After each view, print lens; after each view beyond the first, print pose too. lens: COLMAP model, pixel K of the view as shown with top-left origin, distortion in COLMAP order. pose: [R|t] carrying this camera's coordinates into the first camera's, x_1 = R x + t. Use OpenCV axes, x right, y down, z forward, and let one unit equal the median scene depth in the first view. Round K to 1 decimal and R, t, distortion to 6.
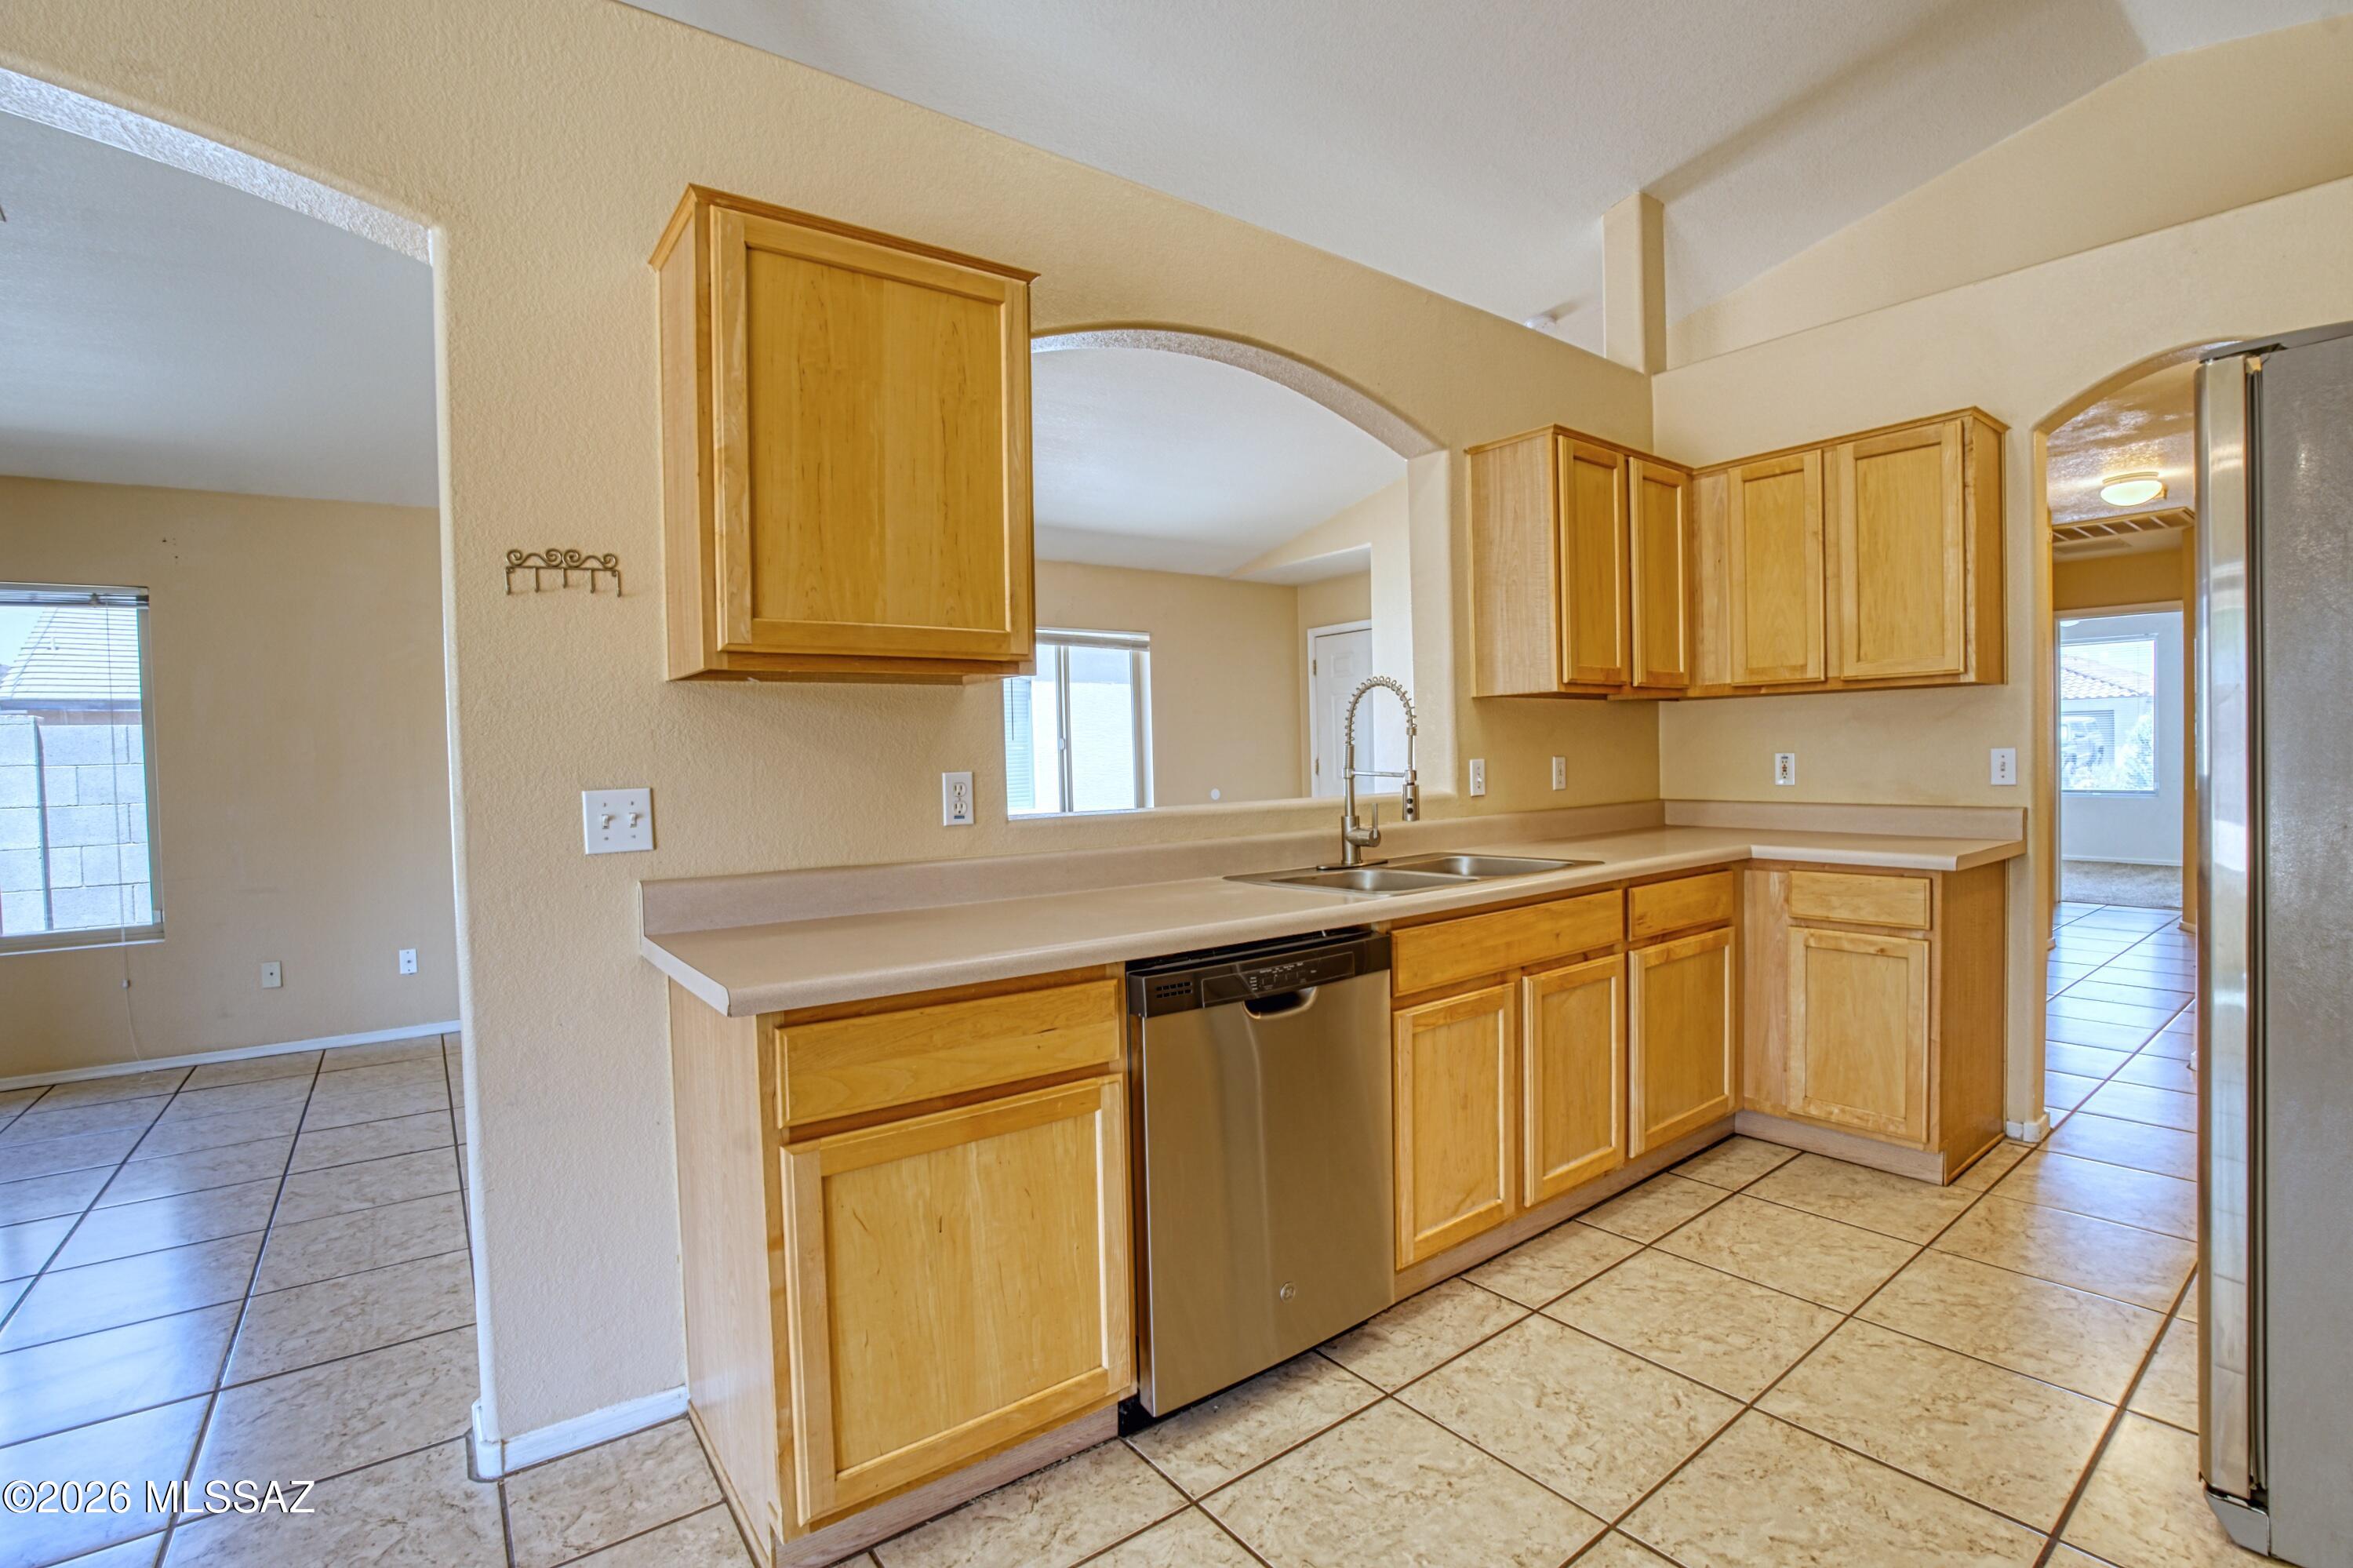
lens RADIAL K [[1073.8, 0, 1189.3], [0, 1073.8, 781.7], [0, 0, 1]] dist [-0.091393, 0.024227]
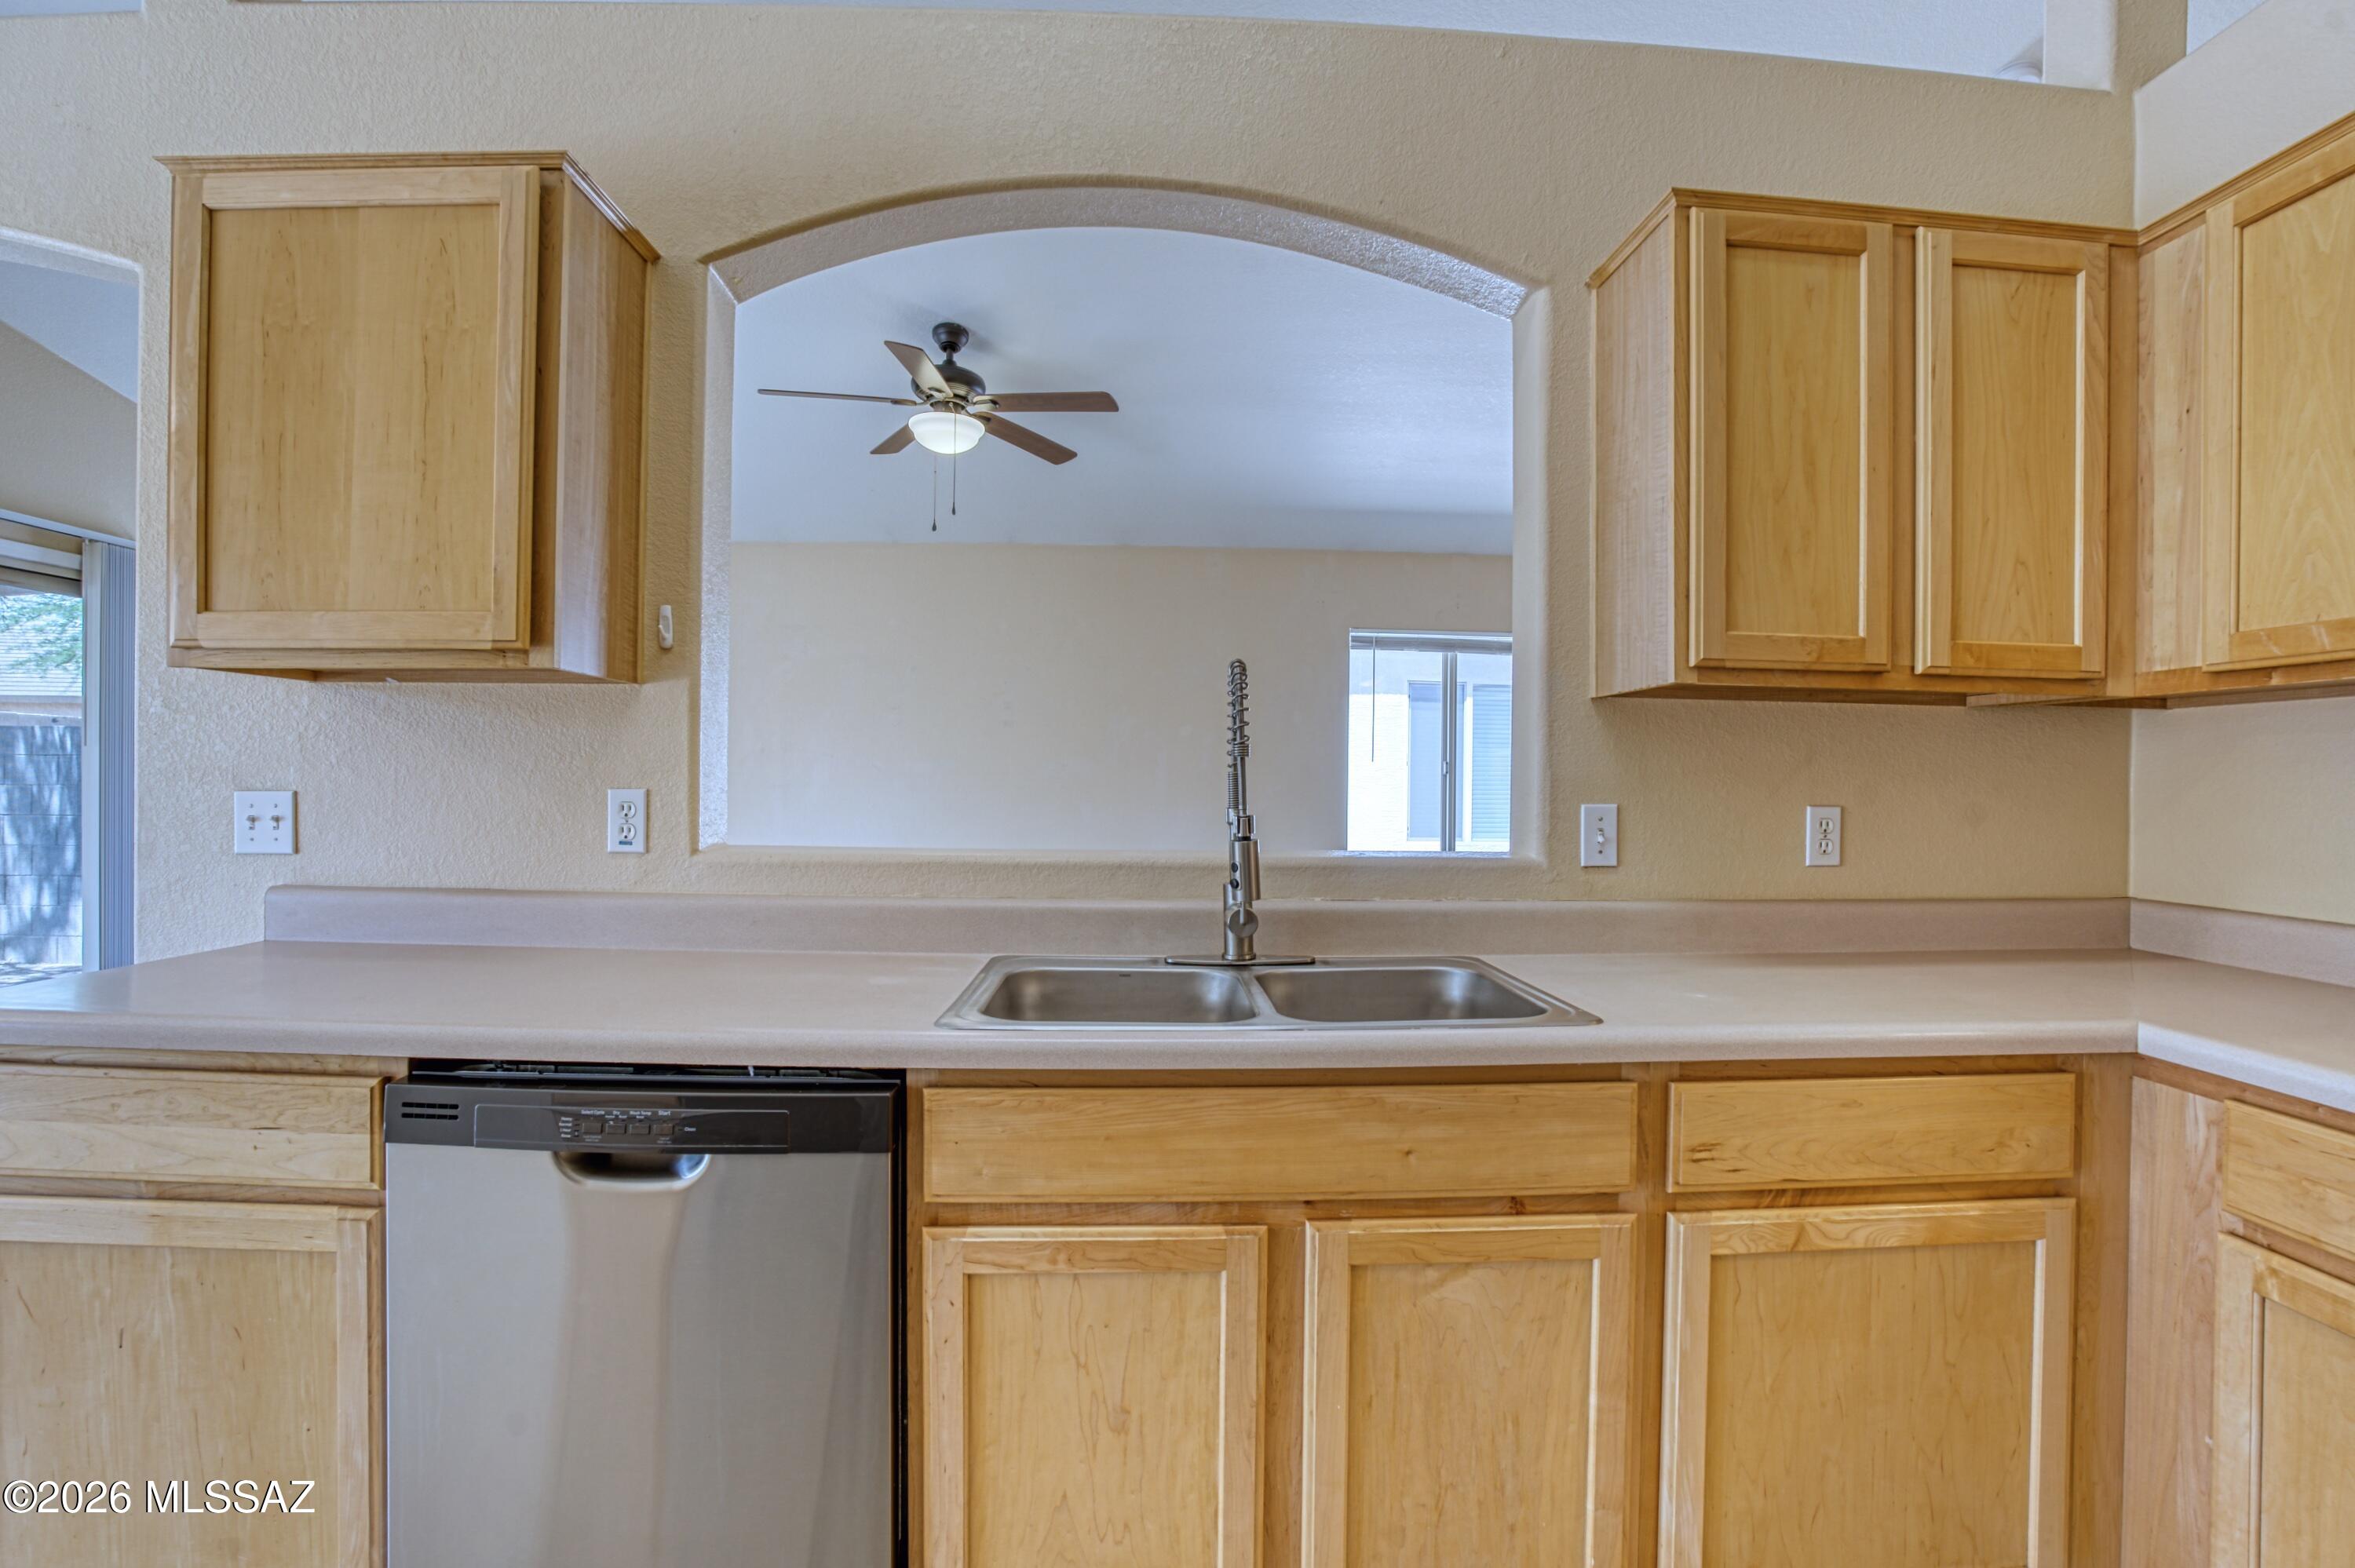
lens RADIAL K [[1061.0, 0, 1177.5], [0, 1061.0, 784.0], [0, 0, 1]] dist [-0.074037, 0.016057]
pose [[0.822100, 0.033931, -0.568331, 0.493291], [-0.044263, 0.999010, -0.004382, -0.023304], [0.567620, 0.028758, 0.822788, 0.478537]]
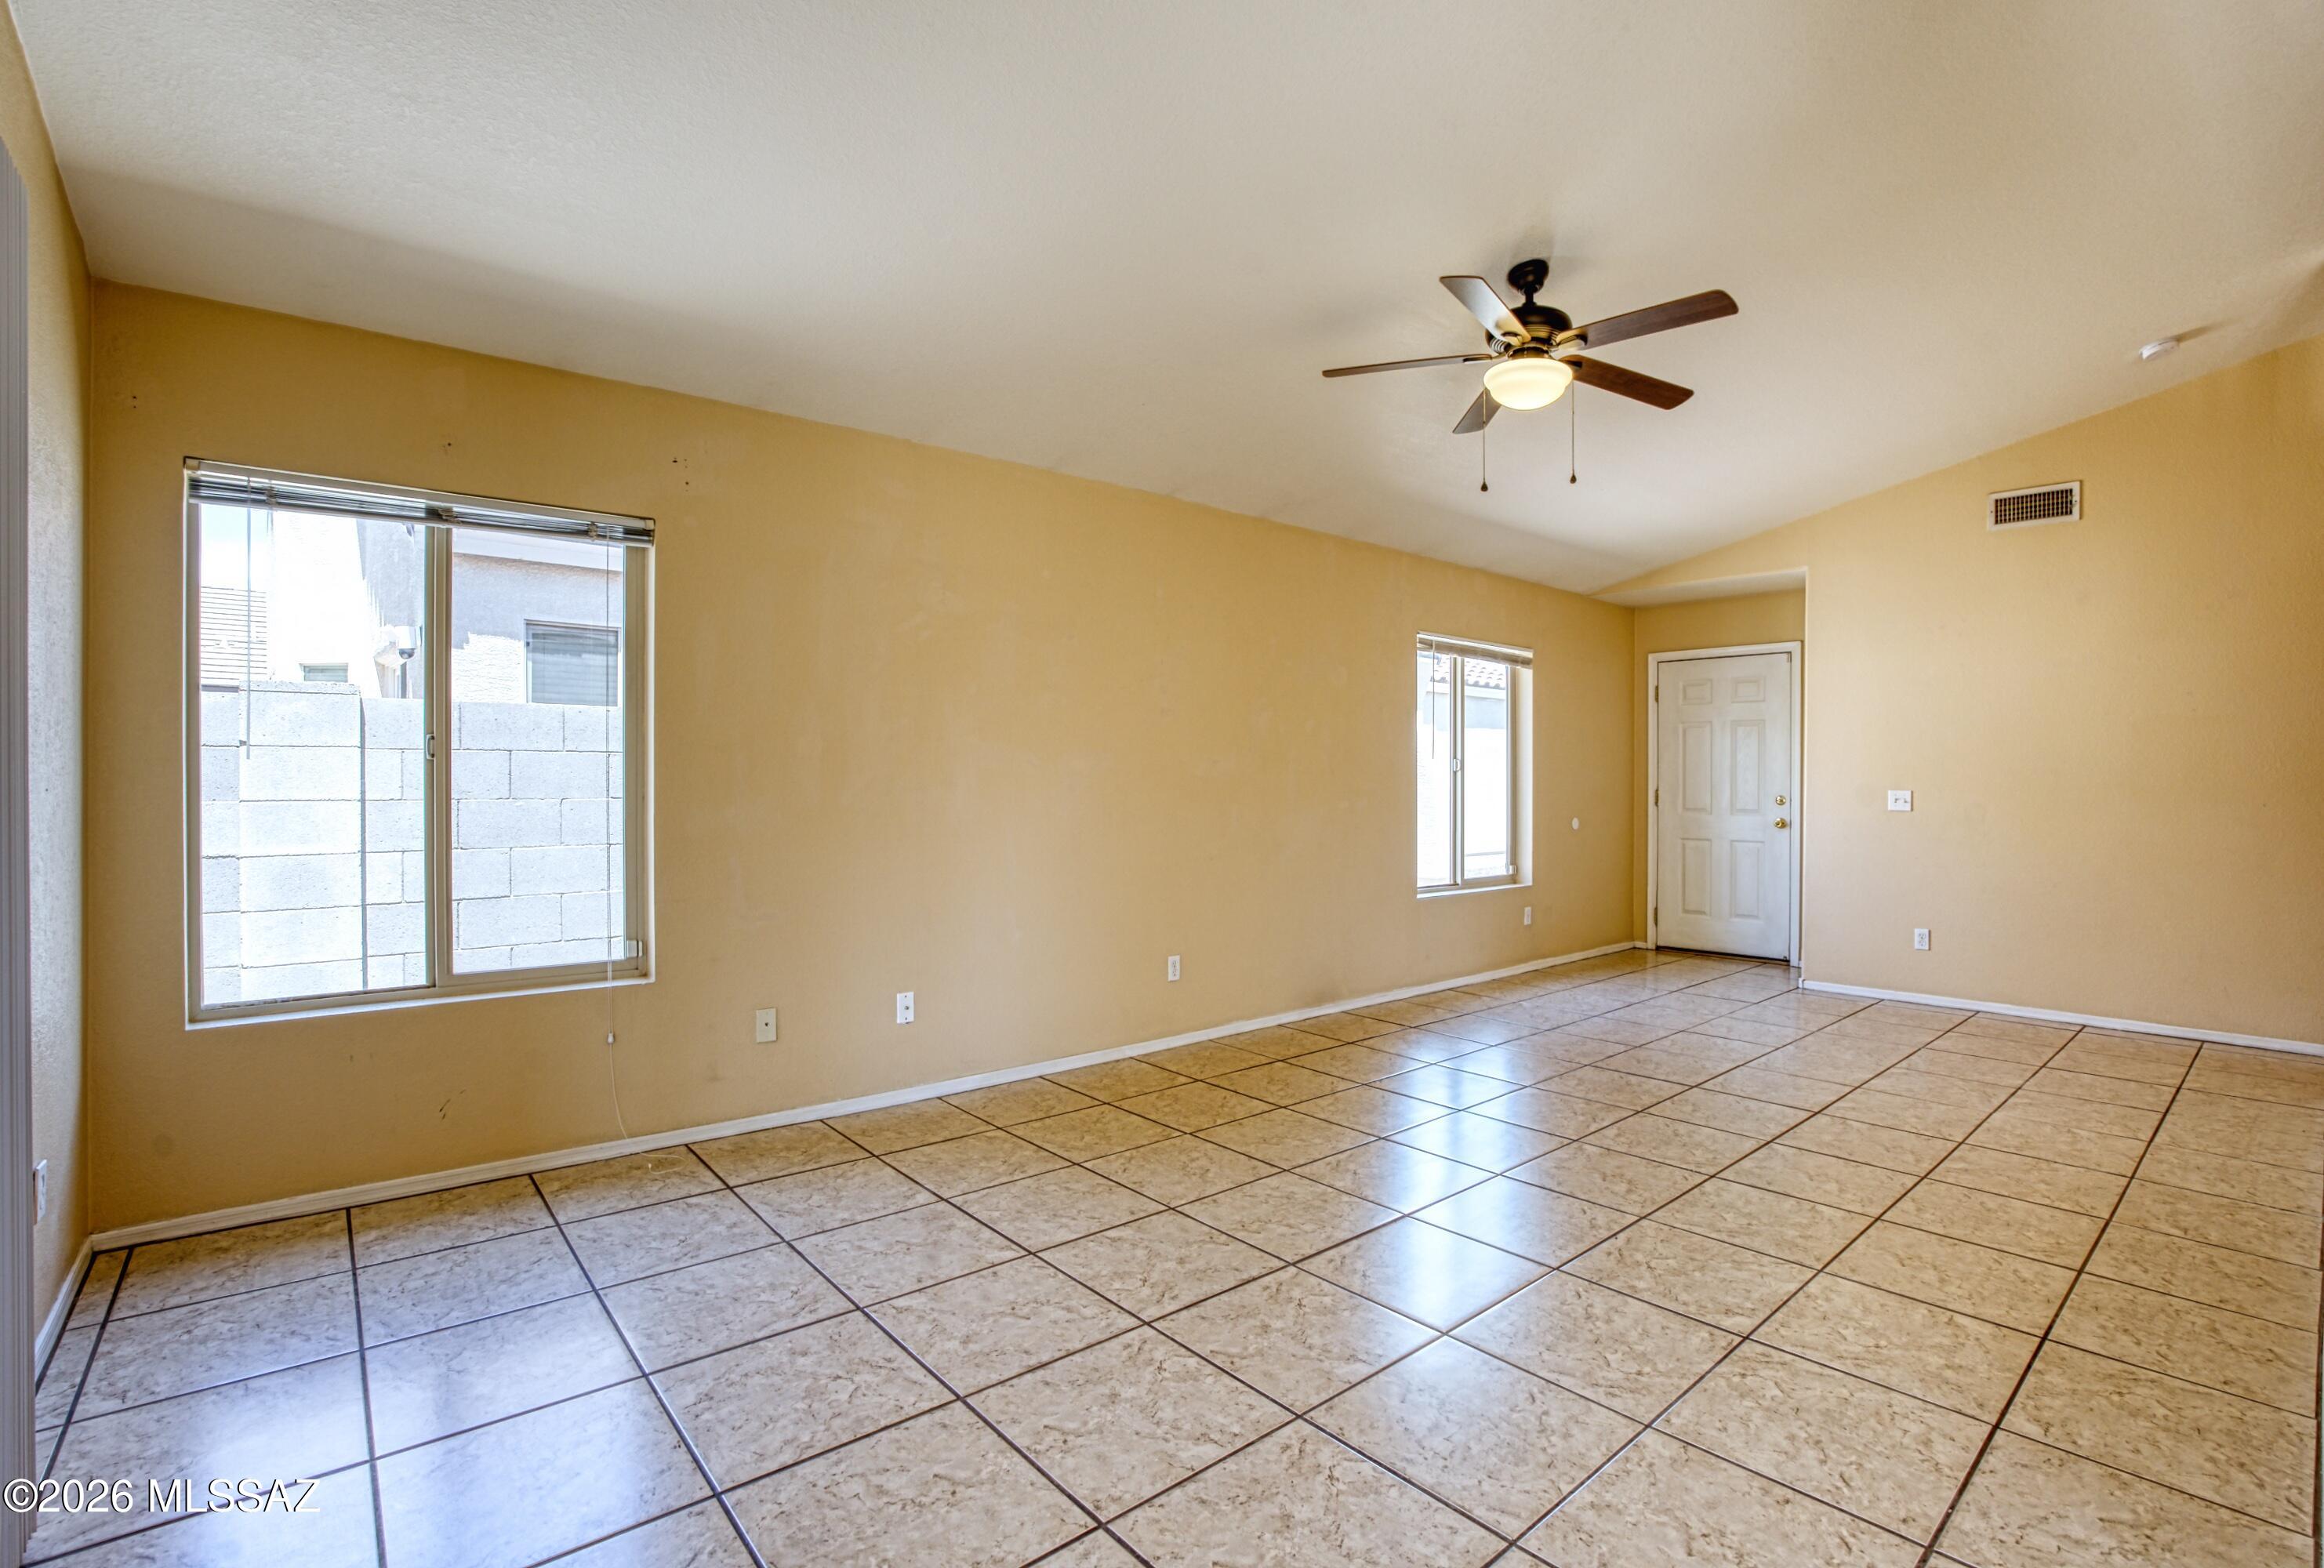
lens RADIAL K [[1074.0, 0, 1168.4], [0, 1074.0, 789.0], [0, 0, 1]] dist [-0.095104, 0.025327]
pose [[0.998046, 0.031729, 0.053821, -1.065837], [-0.030707, 0.999334, -0.019710, 0.023680], [-0.054411, 0.018019, 0.998356, 0.264696]]
